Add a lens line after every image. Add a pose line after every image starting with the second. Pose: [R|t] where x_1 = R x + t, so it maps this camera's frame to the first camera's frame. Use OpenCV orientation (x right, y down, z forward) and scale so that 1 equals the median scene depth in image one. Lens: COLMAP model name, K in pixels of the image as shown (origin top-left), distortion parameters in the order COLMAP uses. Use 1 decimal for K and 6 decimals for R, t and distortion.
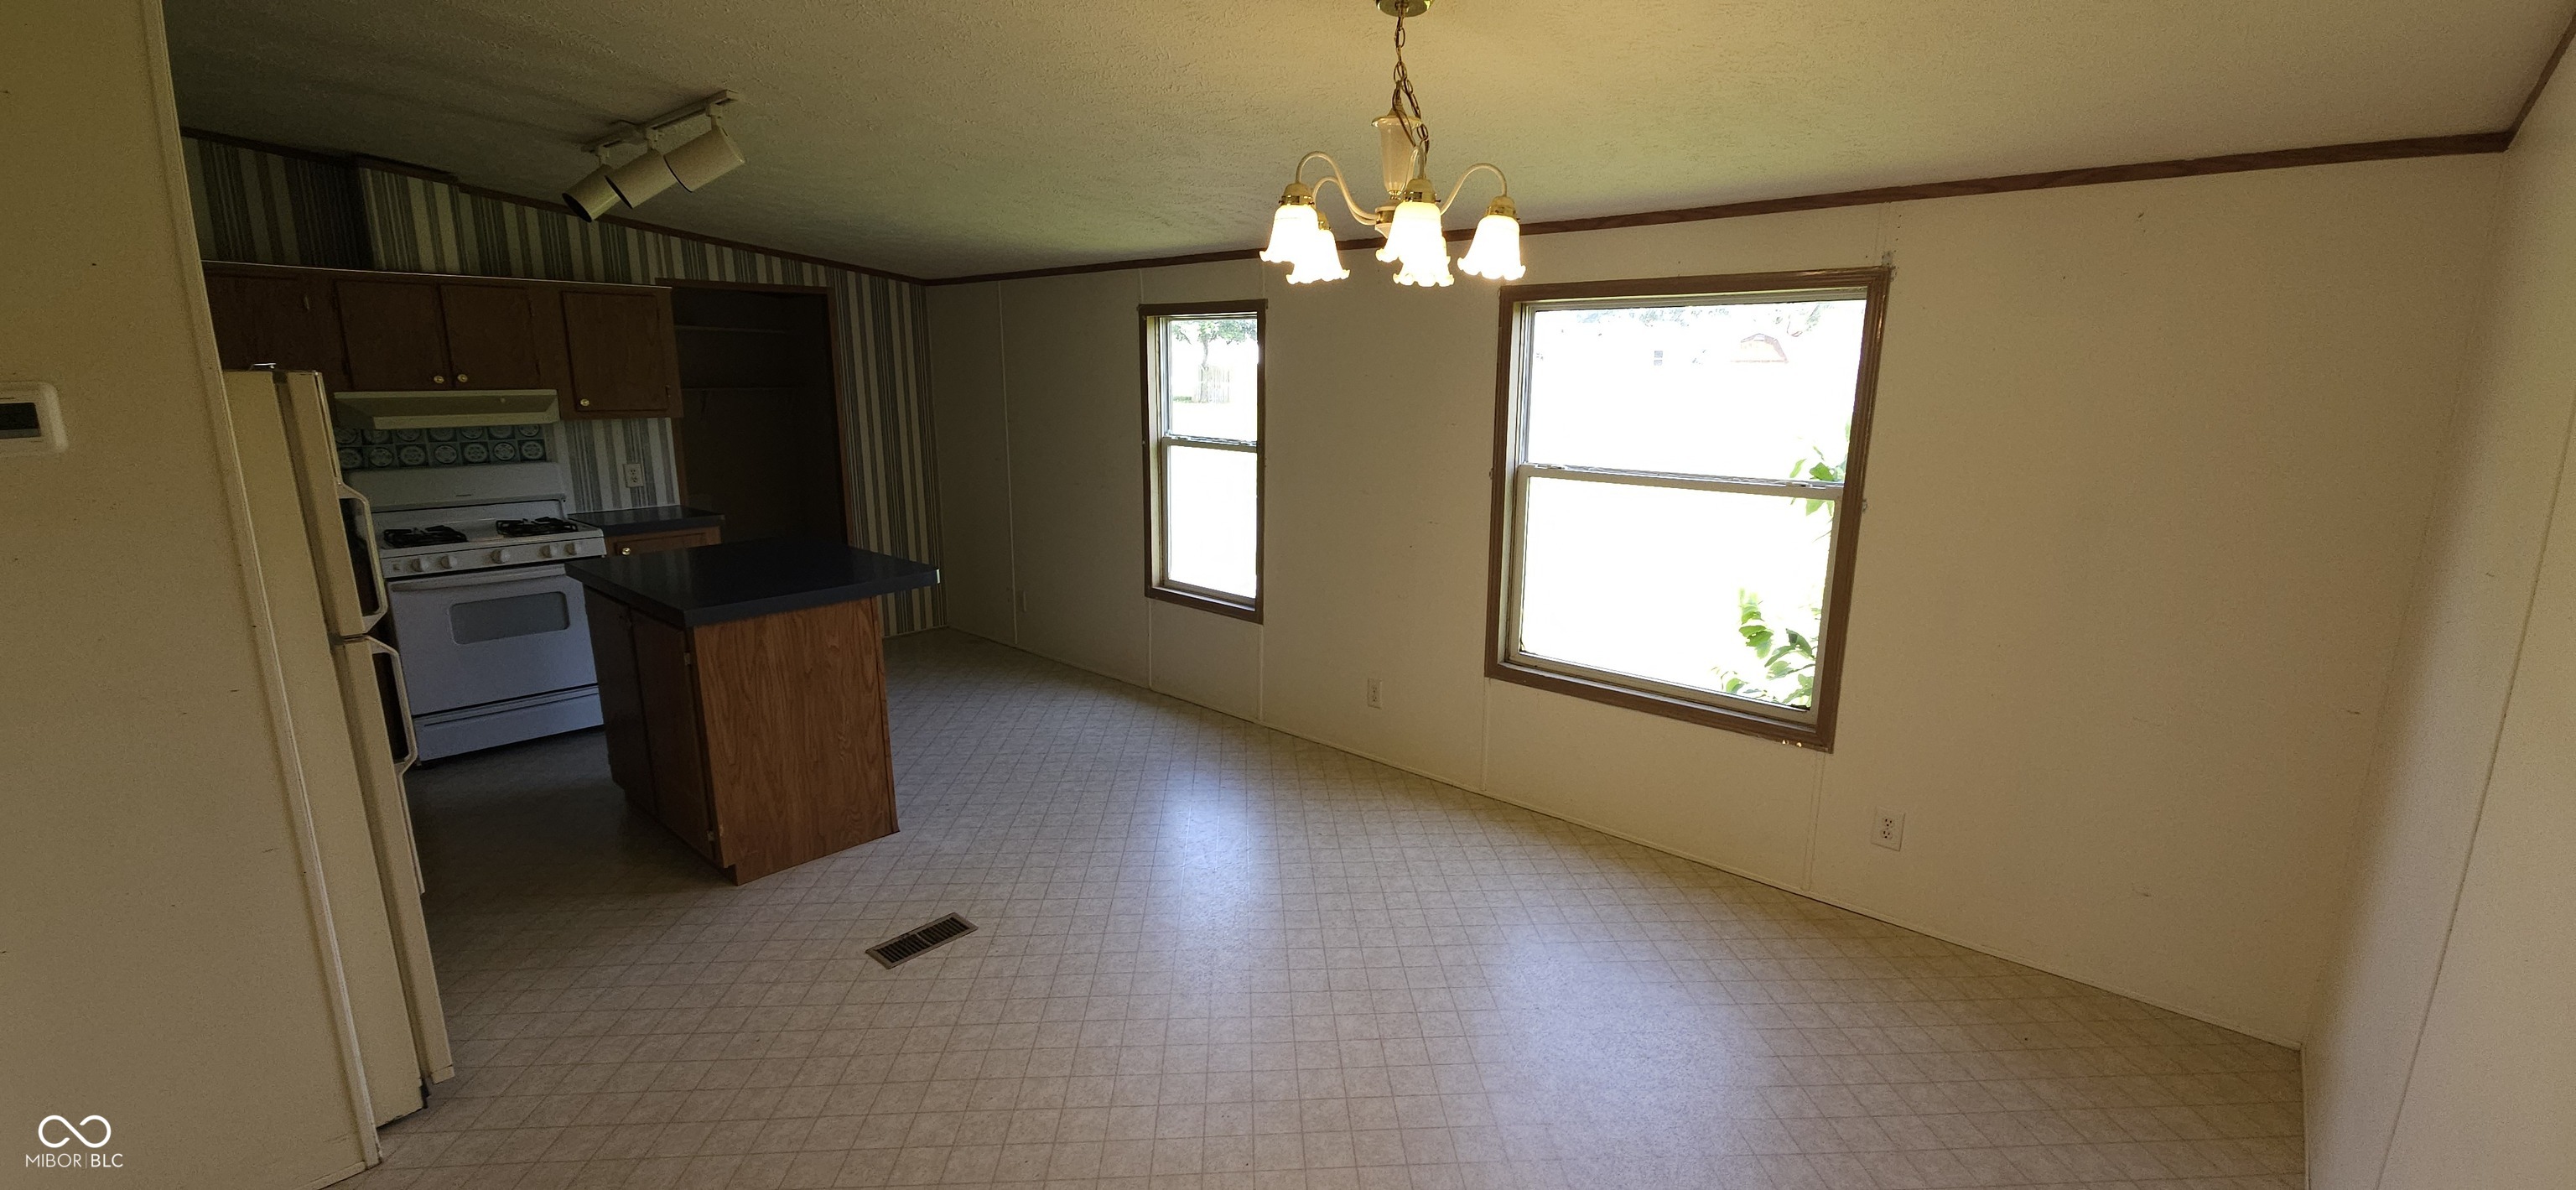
lens RADIAL K [[1064.9, 0, 1297.8], [0, 1064.9, 602.5], [0, 0, 1]] dist [-0.001028, -0.000213]
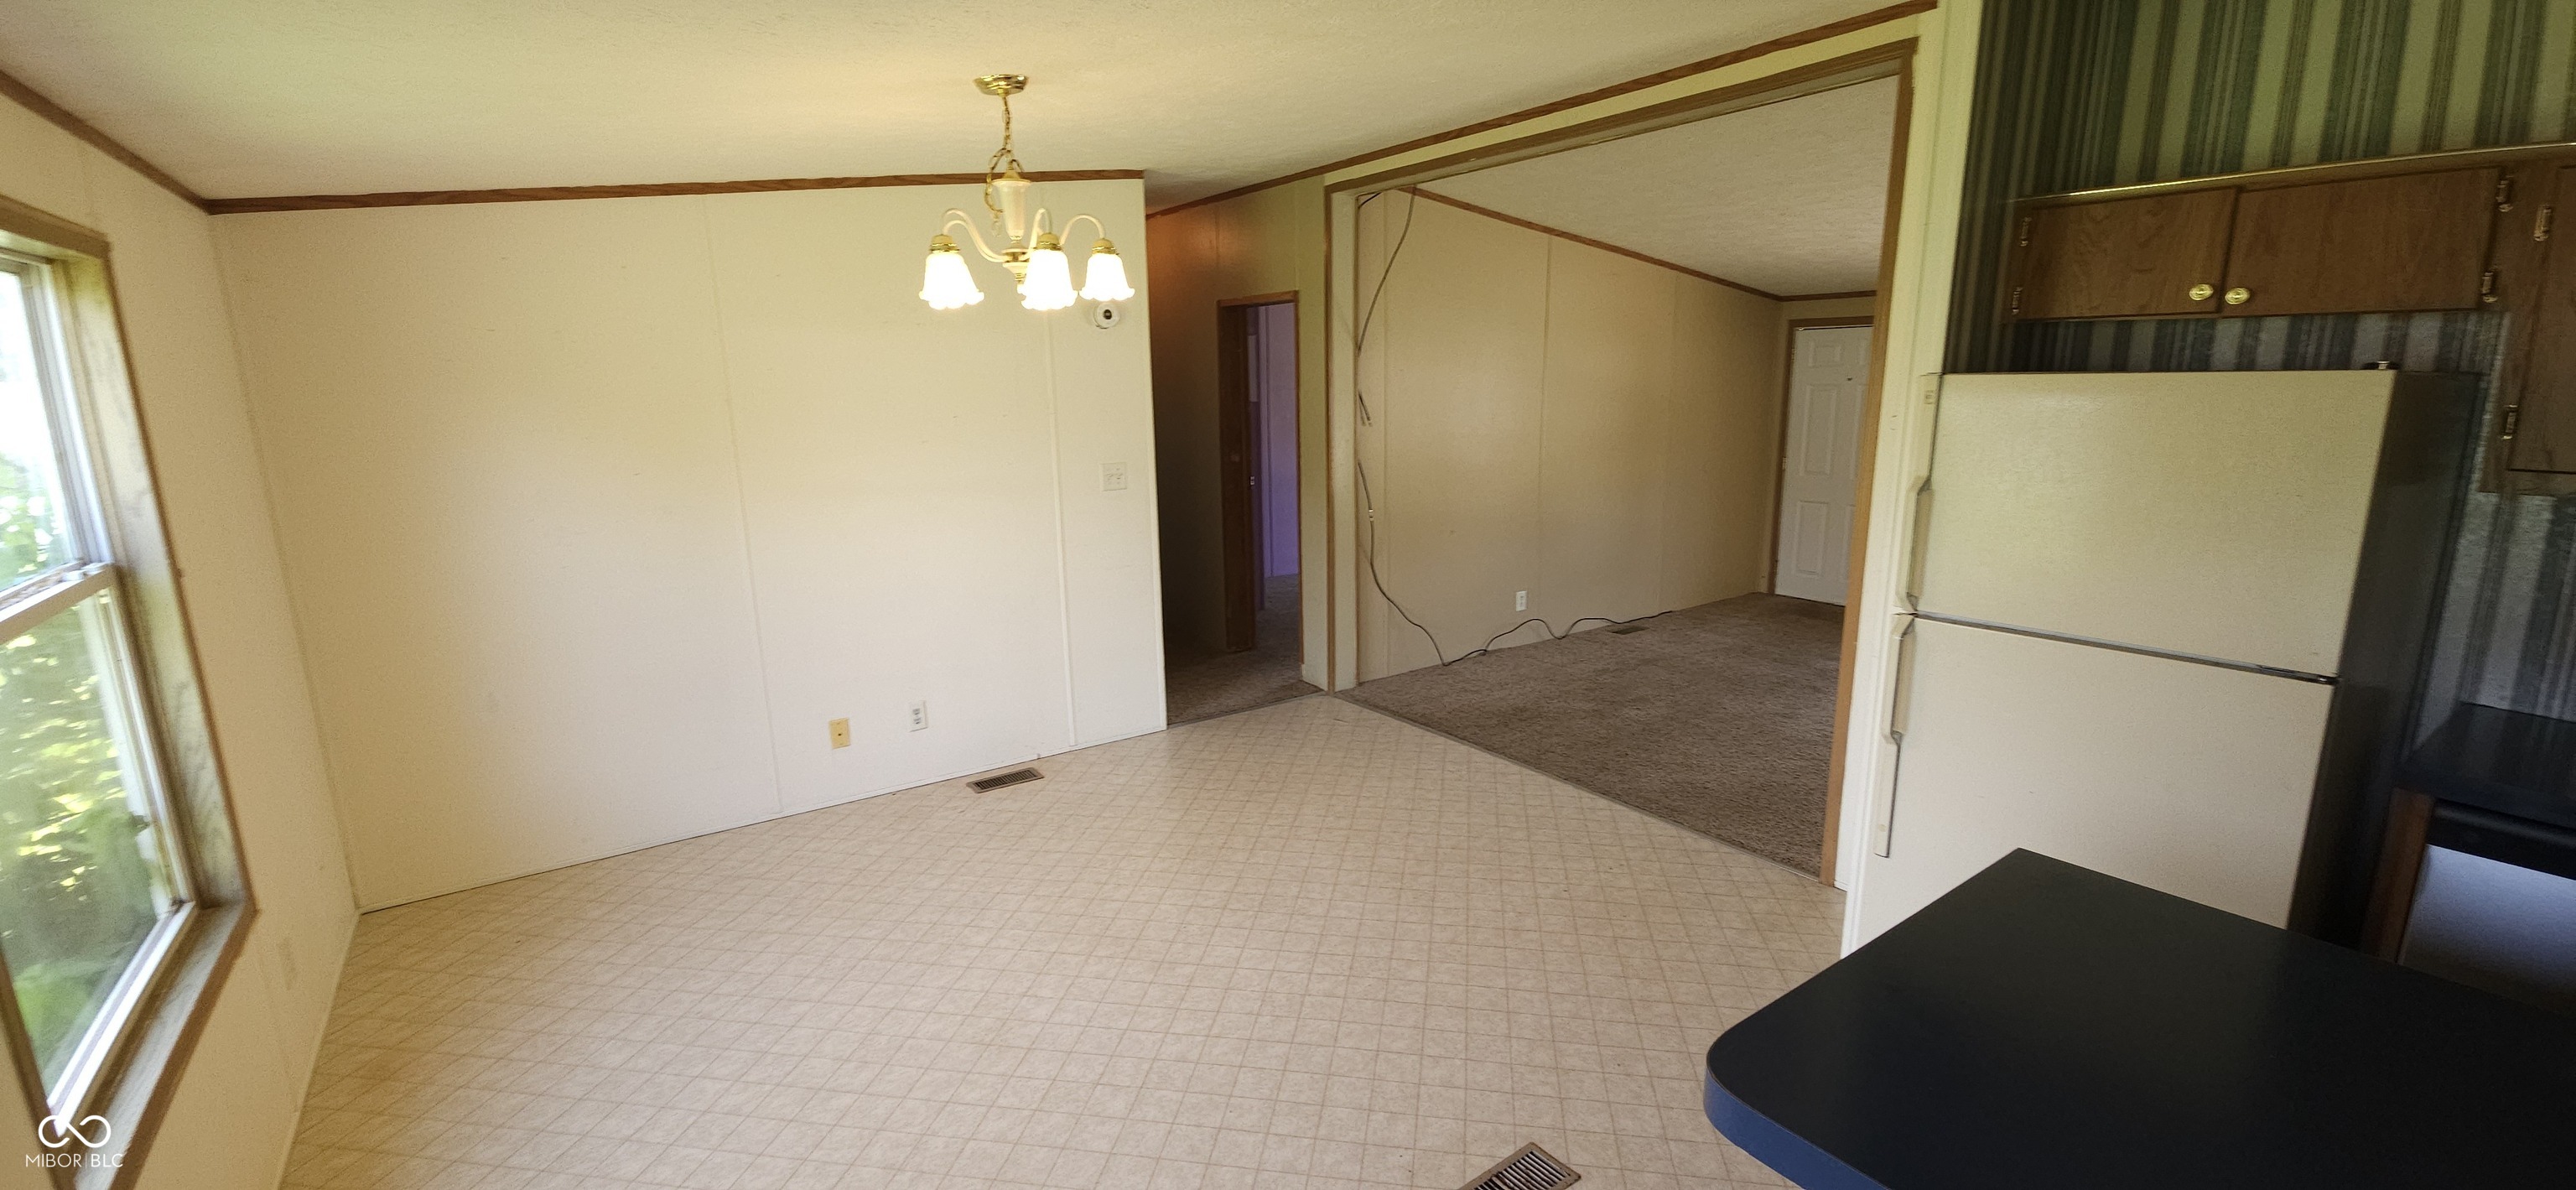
lens RADIAL K [[1064.9, 0, 1297.8], [0, 1064.9, 602.5], [0, 0, 1]] dist [-0.001028, -0.000213]
pose [[-0.977548, -0.040772, 0.206730, -0.217341], [0.046517, 0.915137, 0.400451, -0.203694], [-0.205513, 0.401076, -0.892694, 0.946671]]
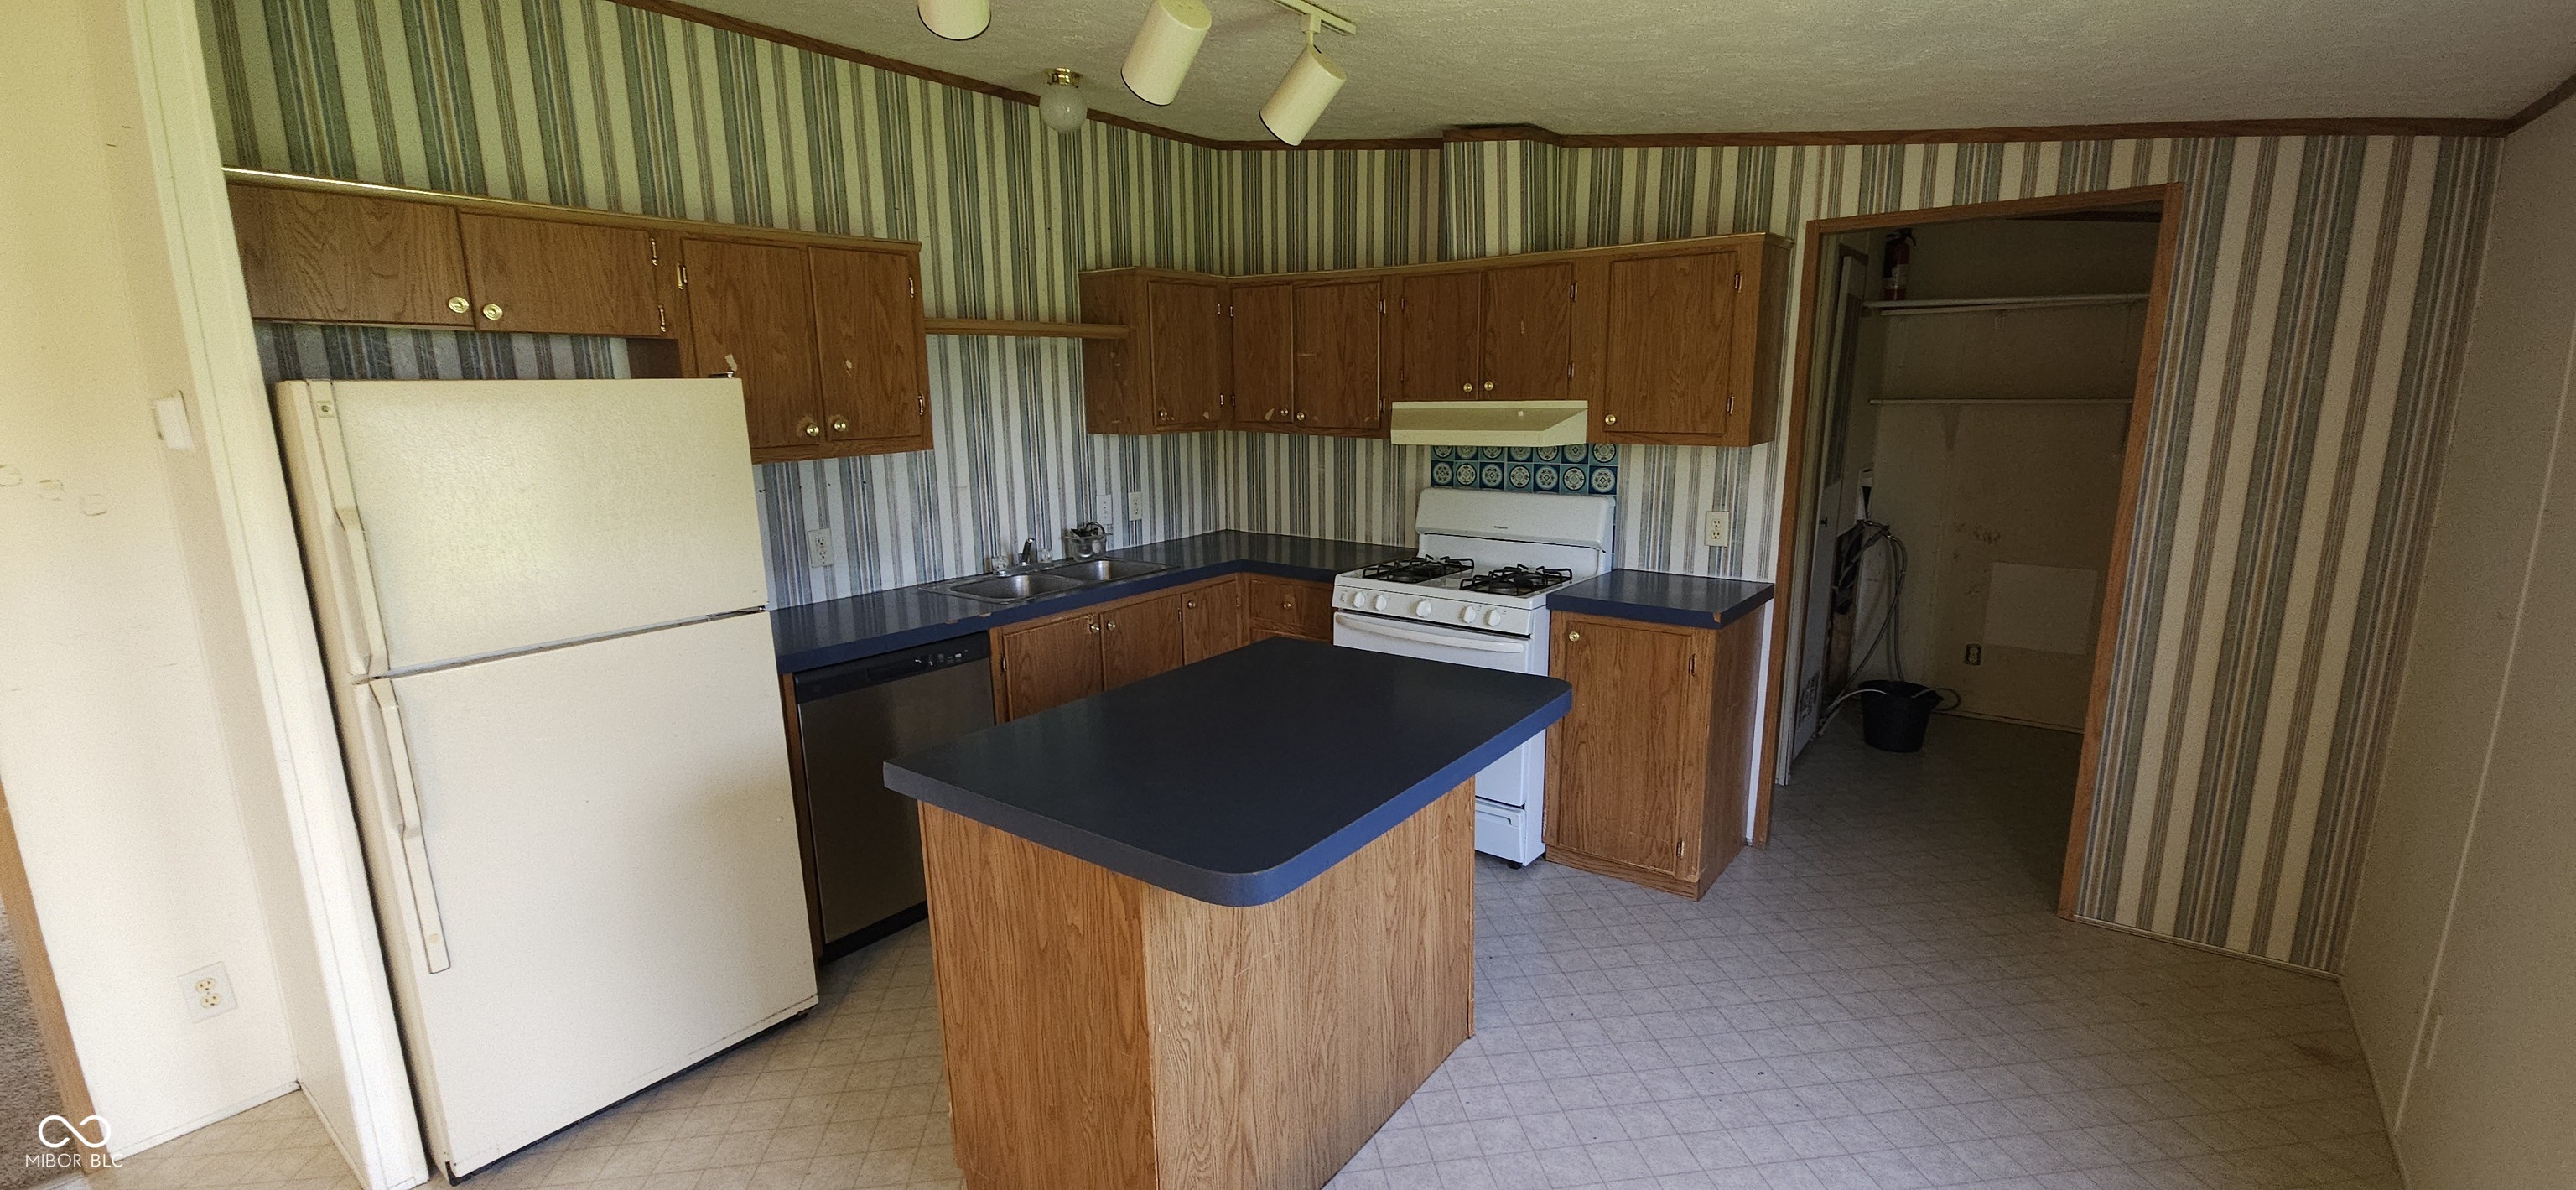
lens RADIAL K [[1064.9, 0, 1297.8], [0, 1064.9, 602.5], [0, 0, 1]] dist [-0.001028, -0.000213]
pose [[0.081828, 0.193682, -0.977646, 0.020215], [-0.197180, 0.964692, 0.174612, -0.152677], [0.976946, 0.178484, 0.117129, 0.734871]]
